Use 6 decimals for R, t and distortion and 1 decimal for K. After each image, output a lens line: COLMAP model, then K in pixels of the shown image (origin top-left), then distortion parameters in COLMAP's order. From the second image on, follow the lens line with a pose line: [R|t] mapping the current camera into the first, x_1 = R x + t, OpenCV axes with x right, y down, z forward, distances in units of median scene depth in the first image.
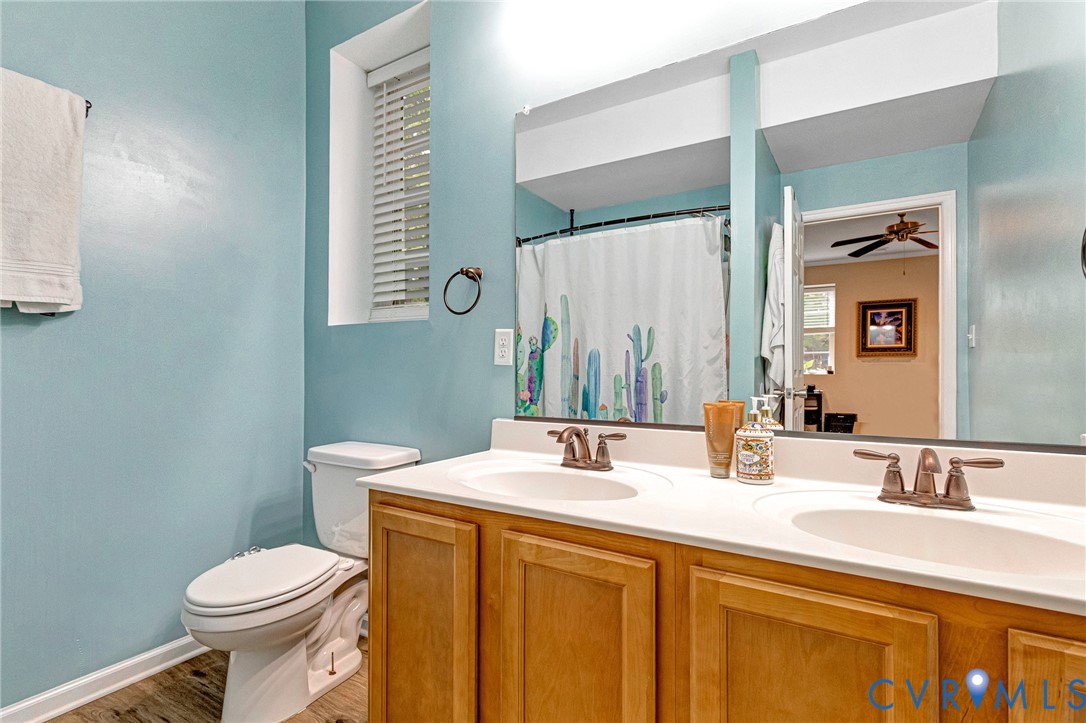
lens RADIAL K [[512.3, 0, 540.6], [0, 512.3, 366.8], [0, 0, 1]] dist [0.008479, -0.001221]
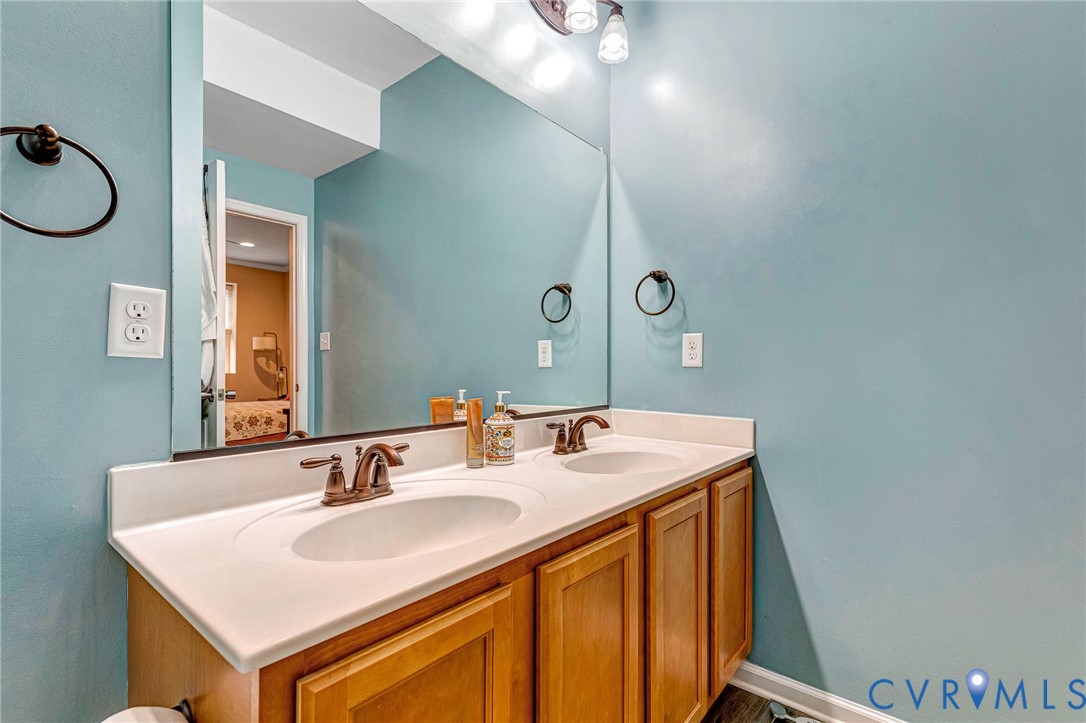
lens RADIAL K [[512.3, 0, 552.0], [0, 512.3, 364.9], [0, 0, 1]] dist [0.008479, -0.001221]
pose [[0.134571, 0.008513, 0.990867, -0.702965], [-0.005569, 0.999954, -0.007835, 0.008565], [-0.990888, -0.004464, 0.134612, 0.703880]]
